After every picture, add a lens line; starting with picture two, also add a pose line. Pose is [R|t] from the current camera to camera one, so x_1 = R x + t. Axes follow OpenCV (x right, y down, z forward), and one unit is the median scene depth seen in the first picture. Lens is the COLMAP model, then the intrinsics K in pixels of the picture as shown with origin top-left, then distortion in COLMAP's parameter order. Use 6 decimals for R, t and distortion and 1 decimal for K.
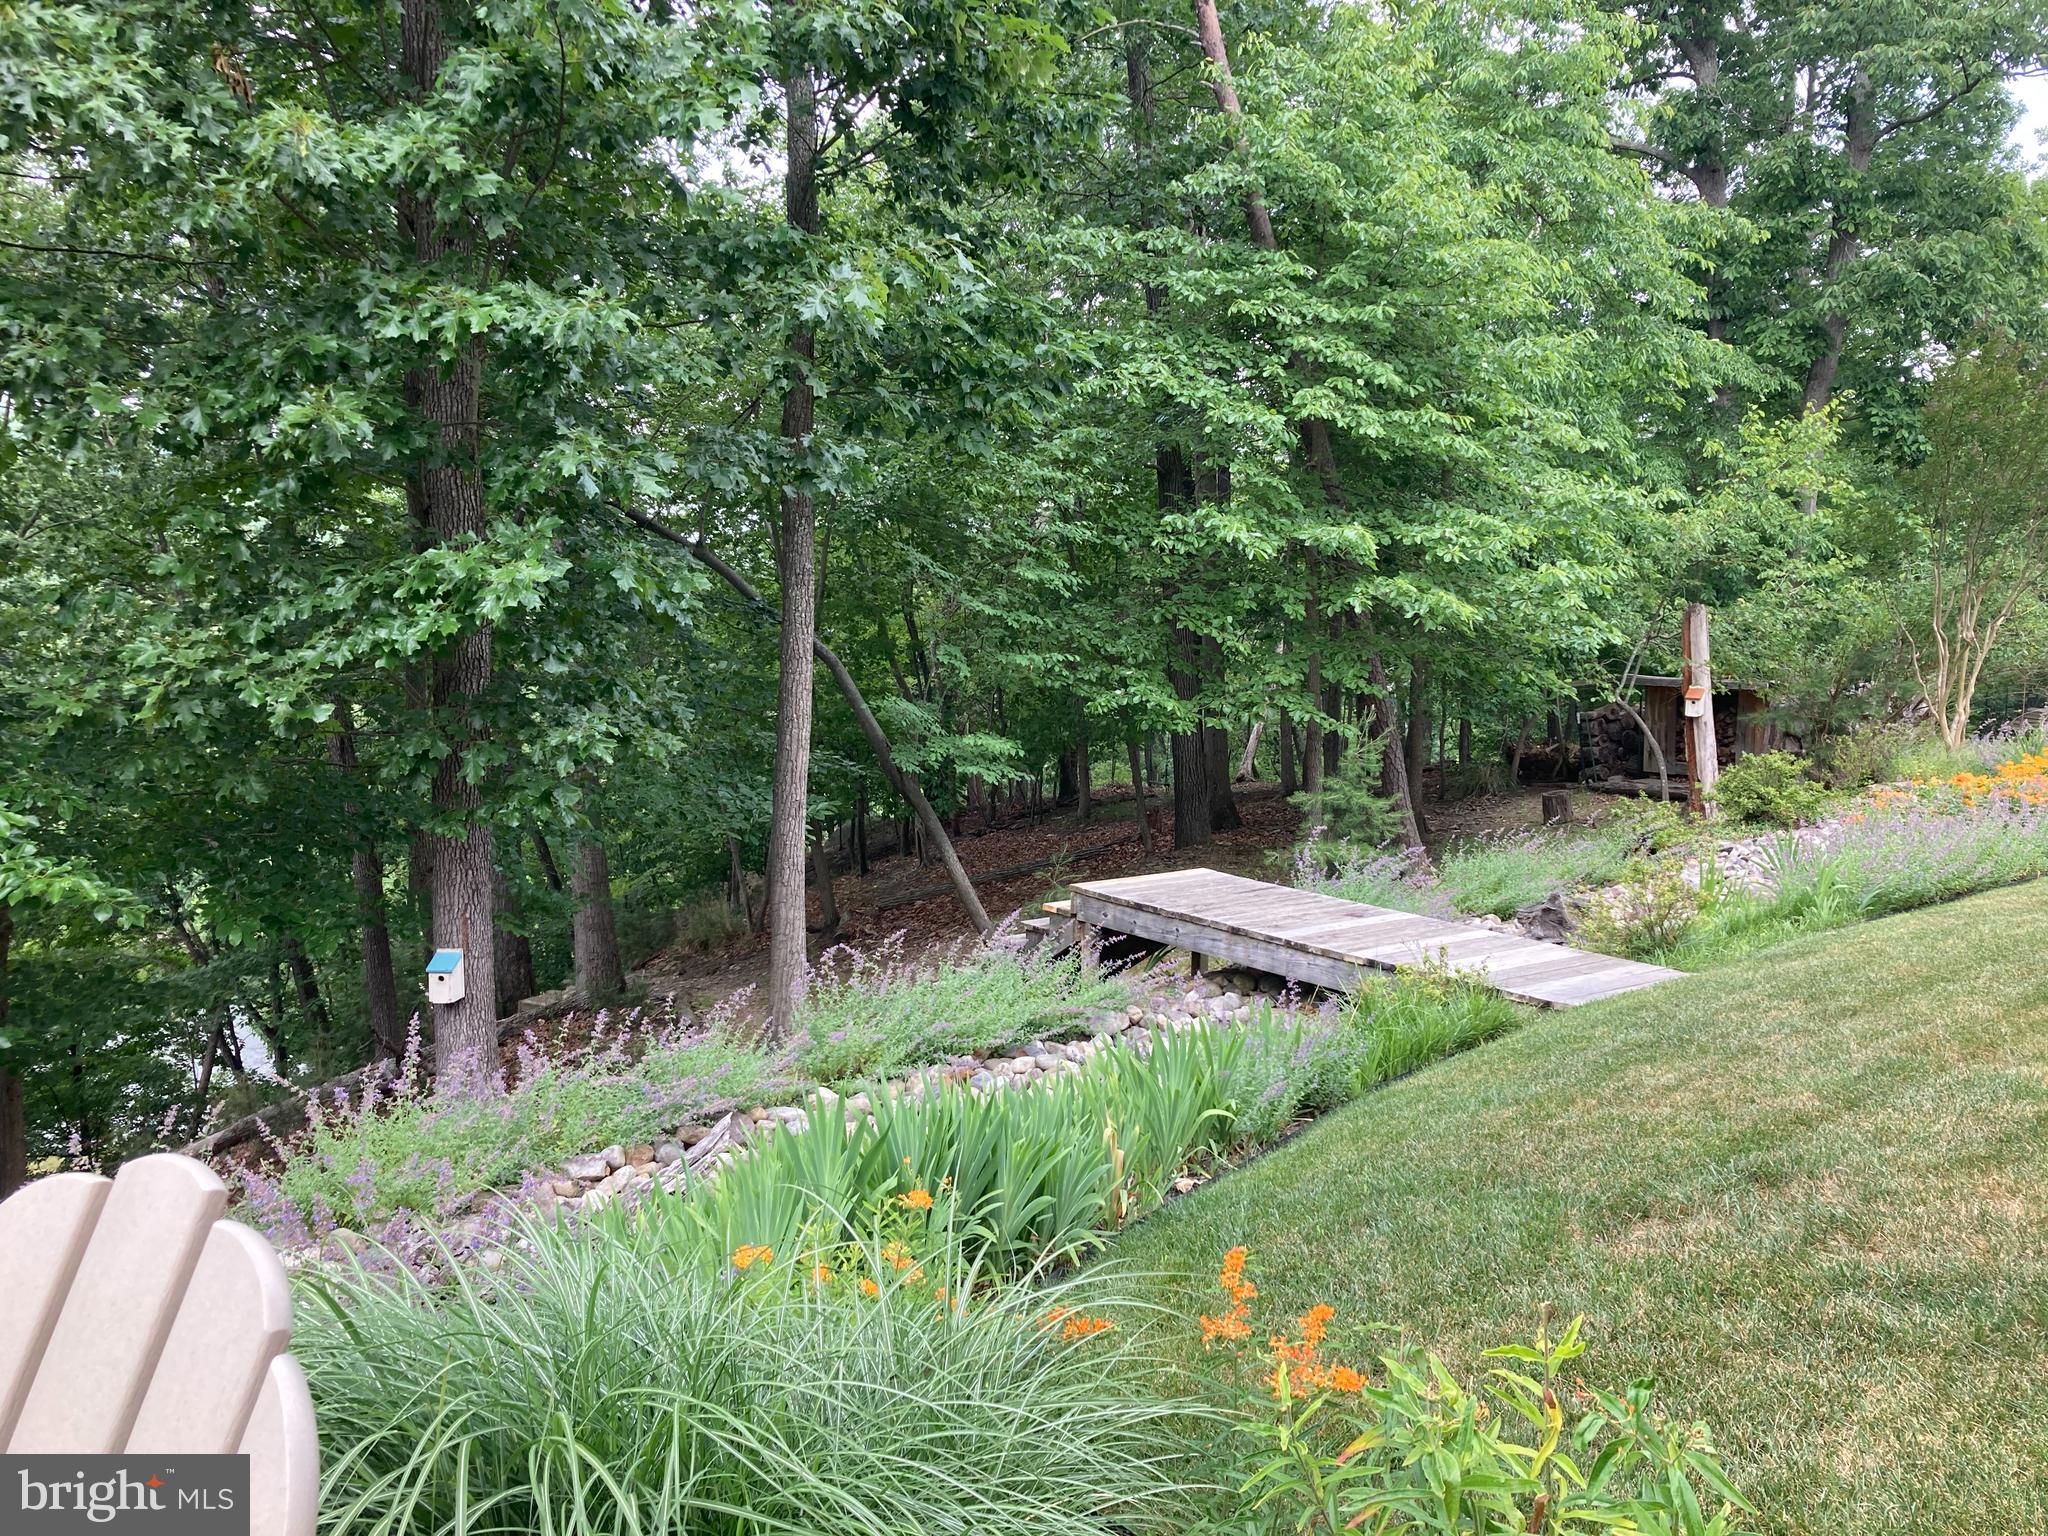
lens RADIAL K [[1686.7, 0, 1017.1], [0, 1686.7, 796.5], [0, 0, 1]] dist [-0.001225, 0.024423]
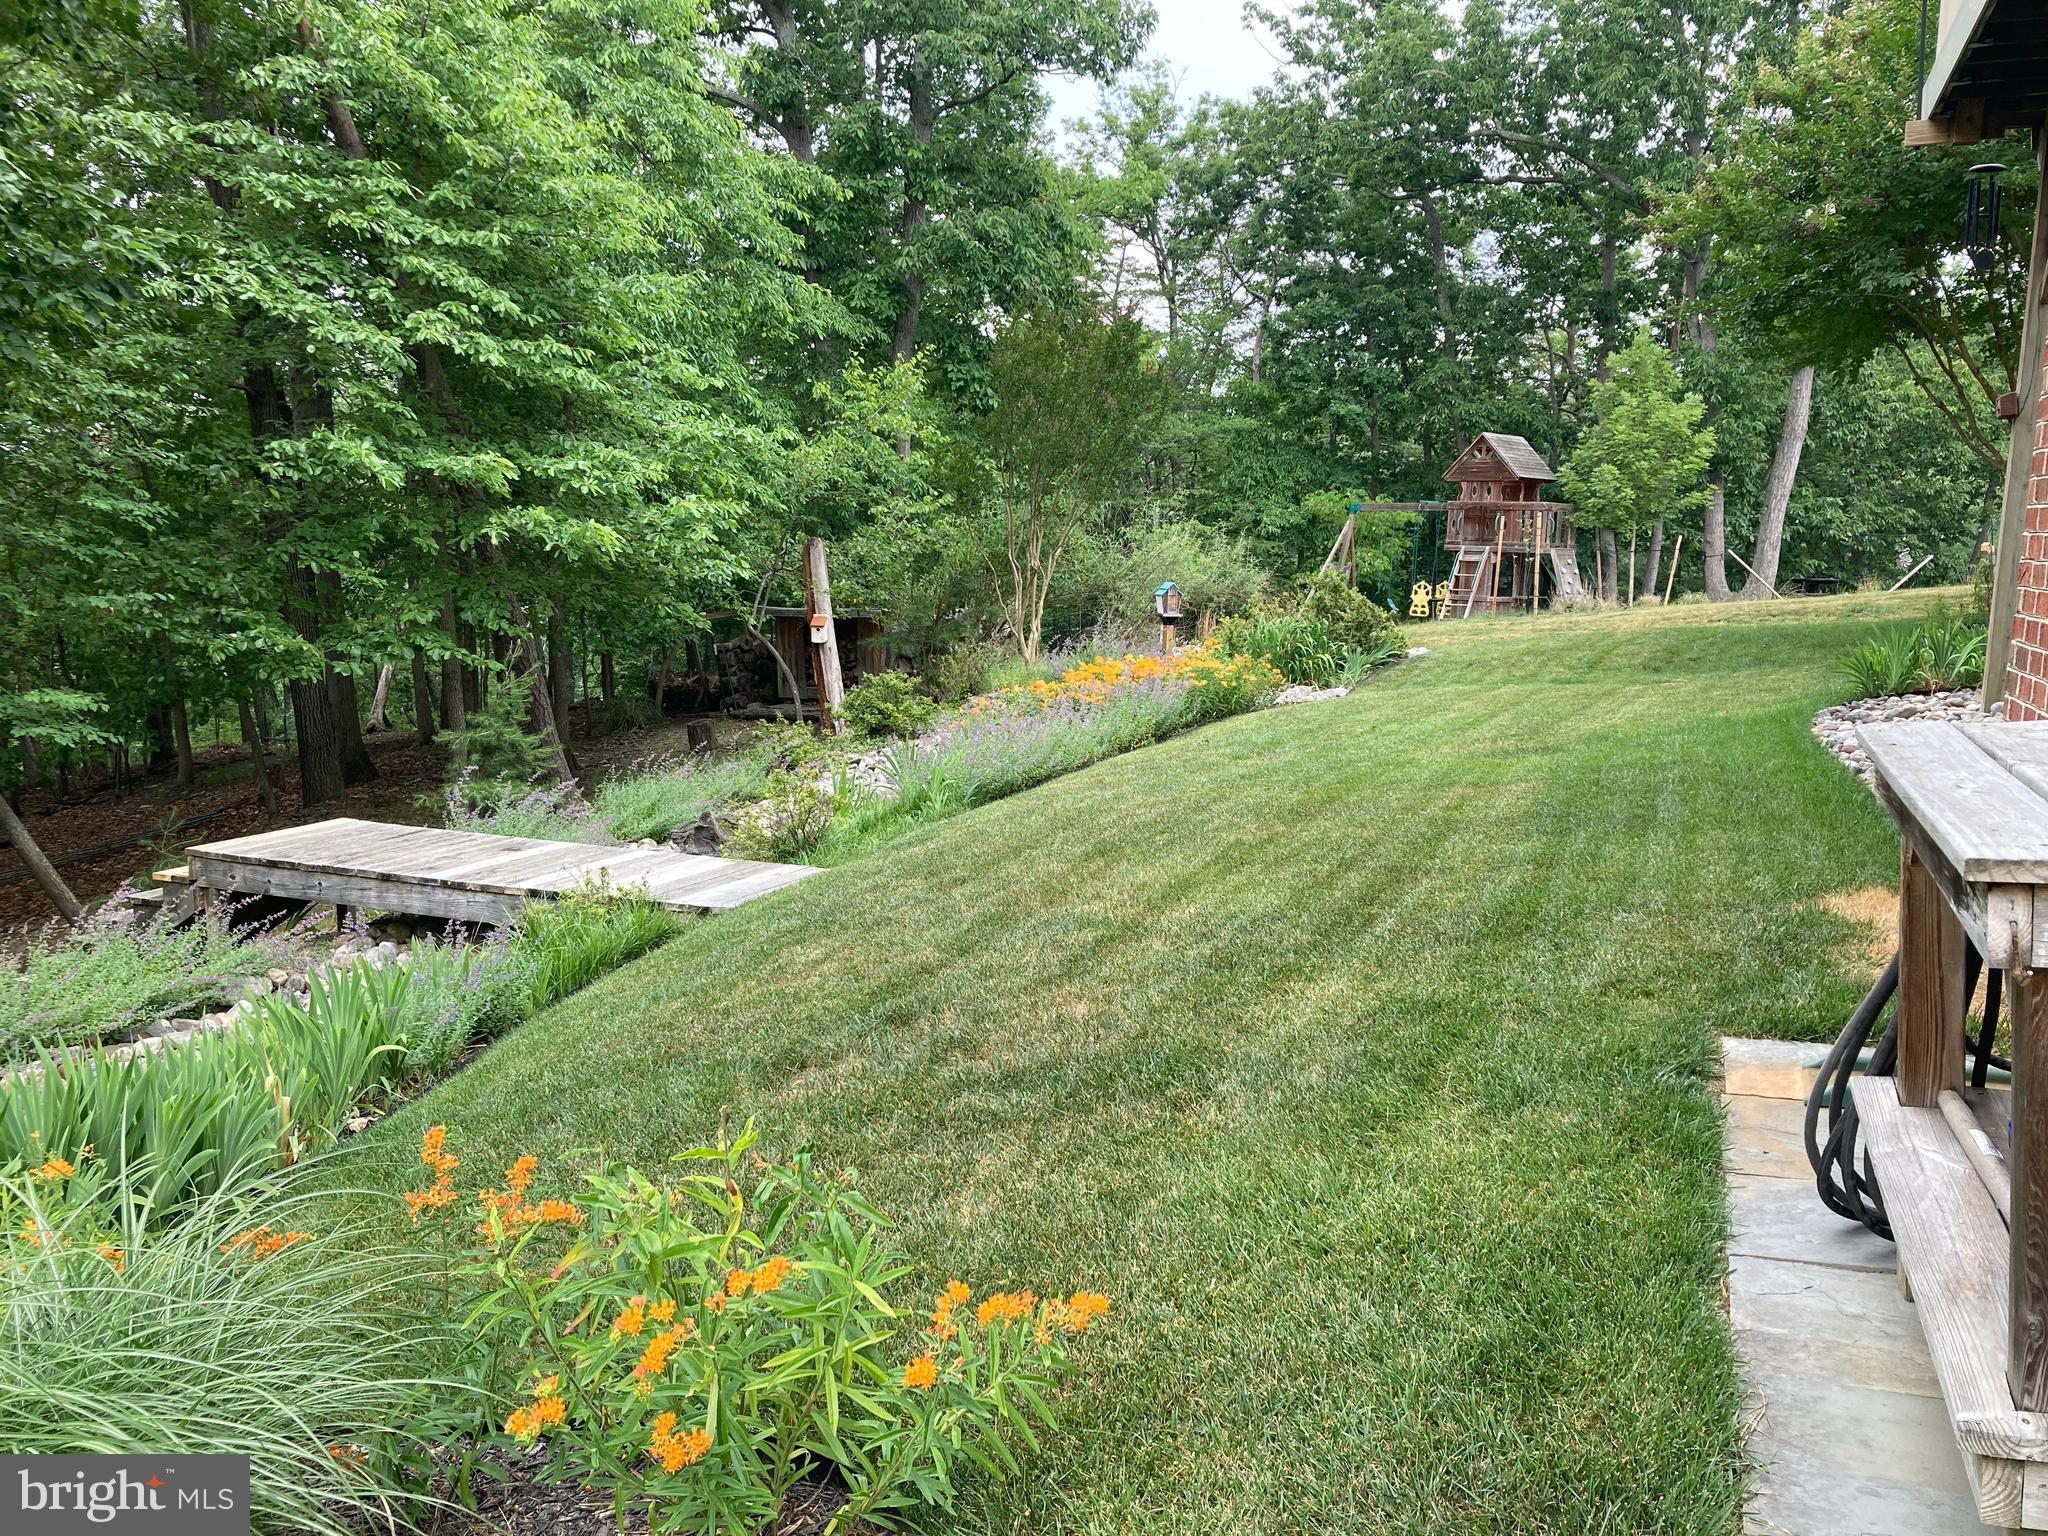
lens RADIAL K [[1710.1, 0, 1019.1], [0, 1710.1, 777.9], [0, 0, 1]] dist [0.031001, 0.022071]
pose [[0.878802, -0.072814, 0.471599, -0.009080], [0.062670, 0.997341, 0.037204, 0.007915], [-0.473054, -0.003139, 0.881028, -0.025799]]
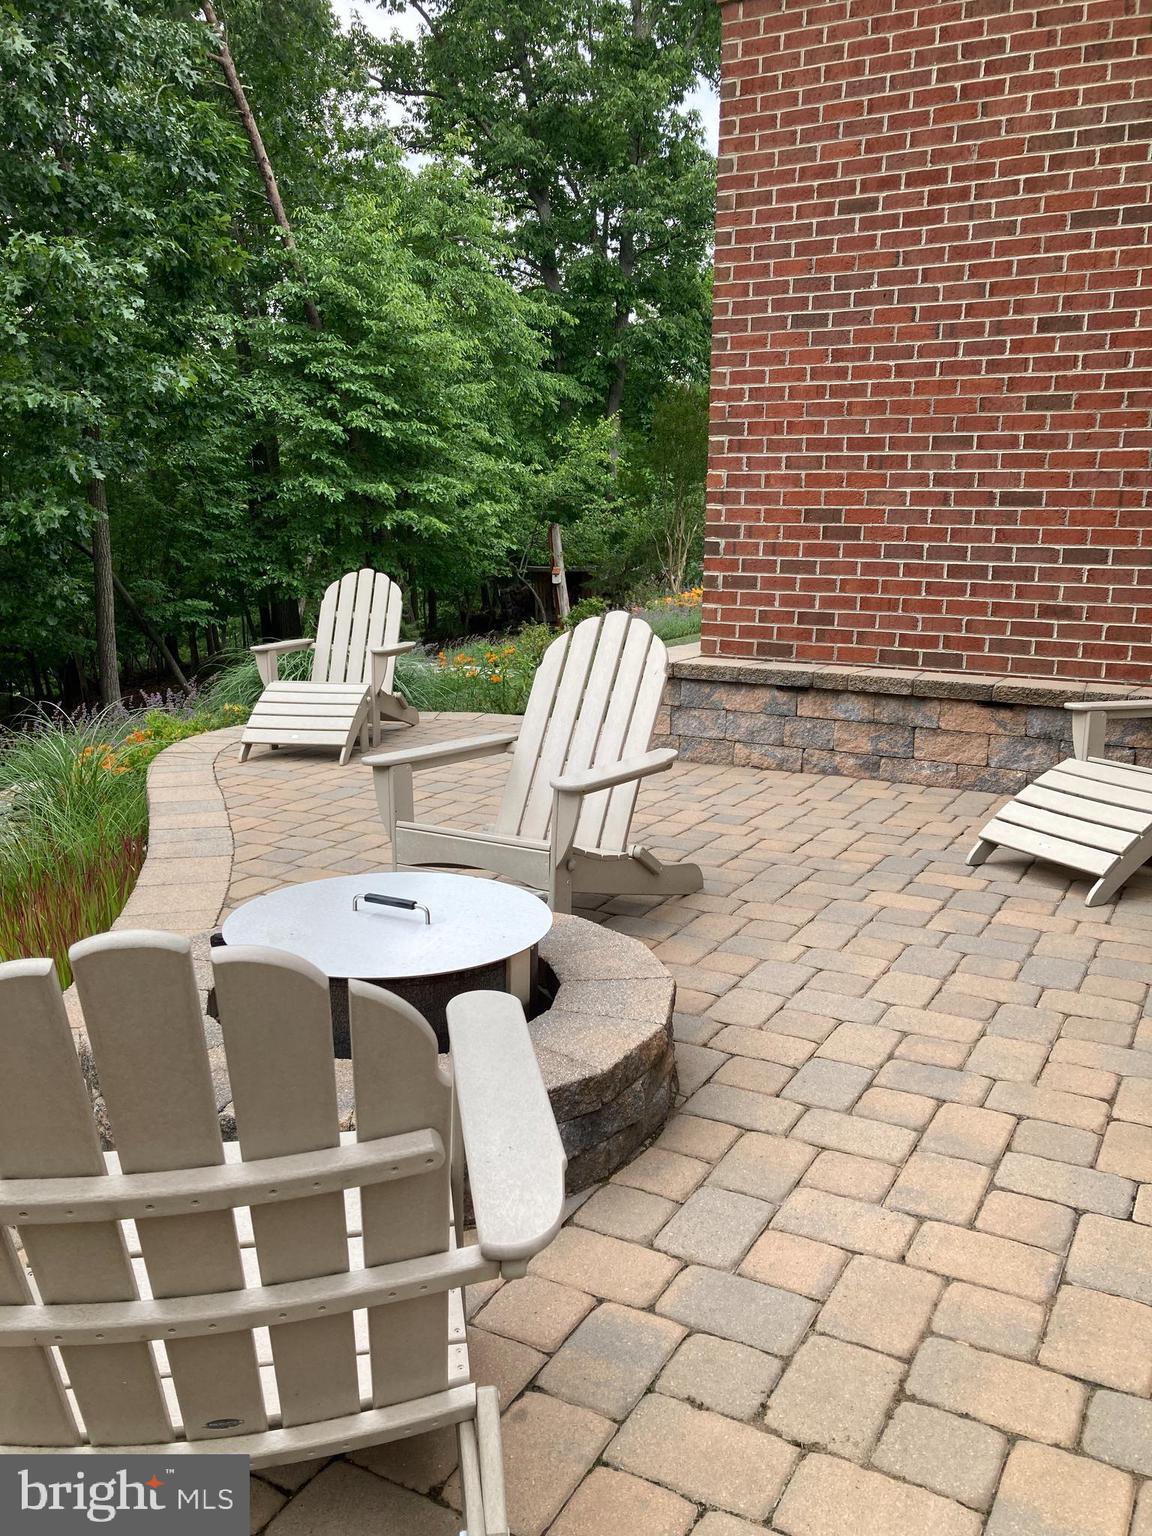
lens RADIAL K [[1265.0, 0, 518.4], [0, 1265.0, 768.0], [0, 0, 1]] dist [-0.001225, 0.024423]
pose [[0.942060, -0.085207, 0.324444, -0.135790], [0.063962, 0.995084, 0.075613, 0.056634], [-0.329291, -0.050480, 0.942878, -0.387123]]
